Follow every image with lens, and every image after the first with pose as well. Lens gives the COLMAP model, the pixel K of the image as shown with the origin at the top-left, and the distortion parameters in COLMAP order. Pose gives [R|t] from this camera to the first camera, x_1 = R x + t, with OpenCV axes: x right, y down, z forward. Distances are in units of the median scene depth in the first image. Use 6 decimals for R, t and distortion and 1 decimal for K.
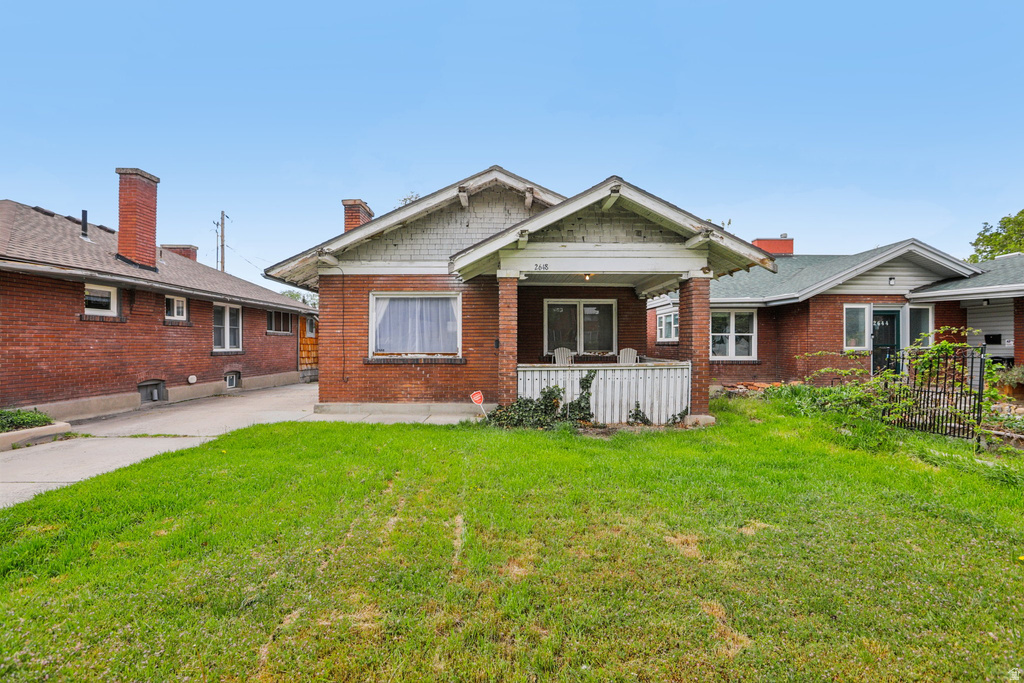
lens RADIAL K [[436.8, 0, 522.7], [0, 436.8, 346.5], [0, 0, 1]] dist [-0.020569, 0.001547]
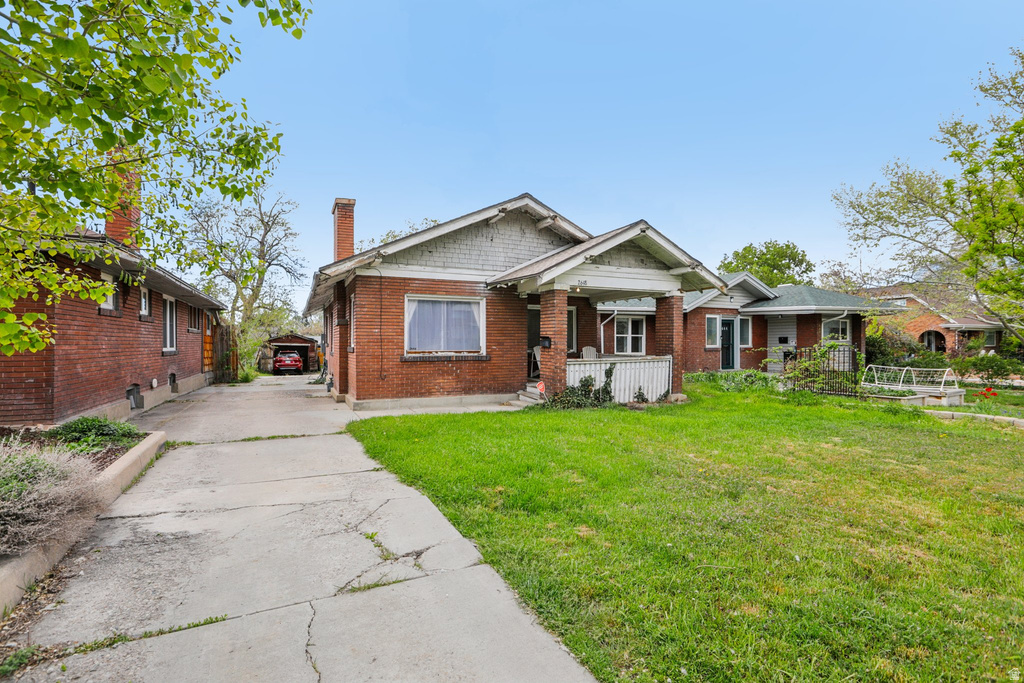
lens RADIAL K [[436.8, 0, 505.4], [0, 436.8, 345.8], [0, 0, 1]] dist [-0.020569, 0.001547]
pose [[0.925959, -0.001556, 0.377622, -0.530403], [0.001307, 0.999999, 0.000917, 0.000602], [-0.377623, -0.000355, 0.925959, -0.076590]]
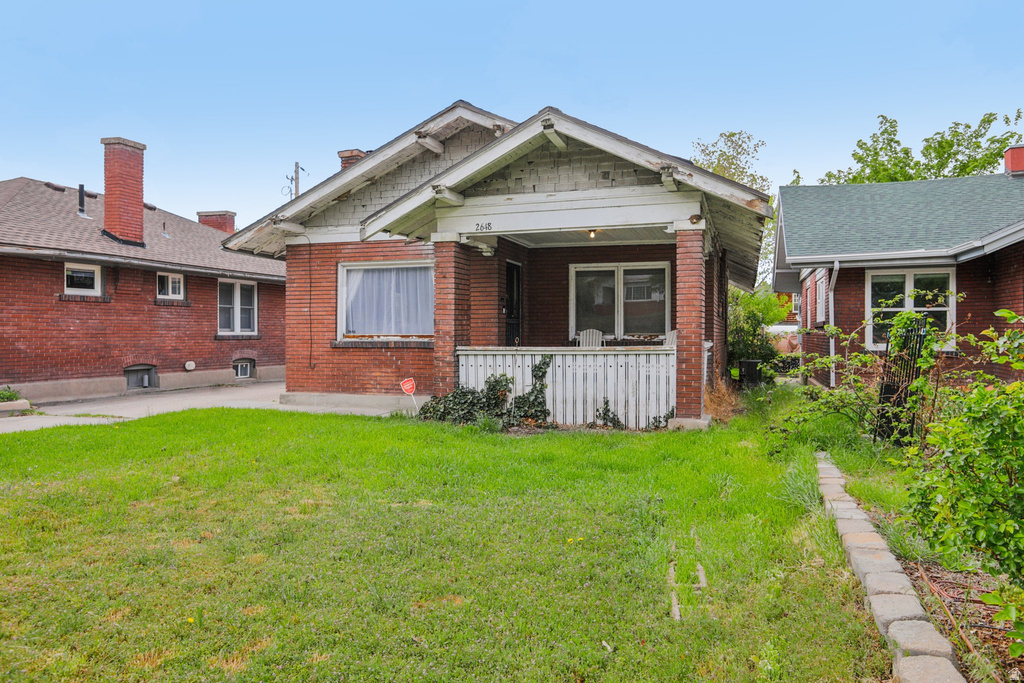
lens RADIAL K [[672.7, 0, 543.7], [0, 672.7, 333.8], [0, 0, 1]] dist [0.024536, 0.011502]
pose [[0.949650, 0.000560, -0.313313, 0.442156], [-0.001759, 0.999992, -0.003545, 0.016683], [0.313308, 0.003918, 0.949643, -0.120792]]
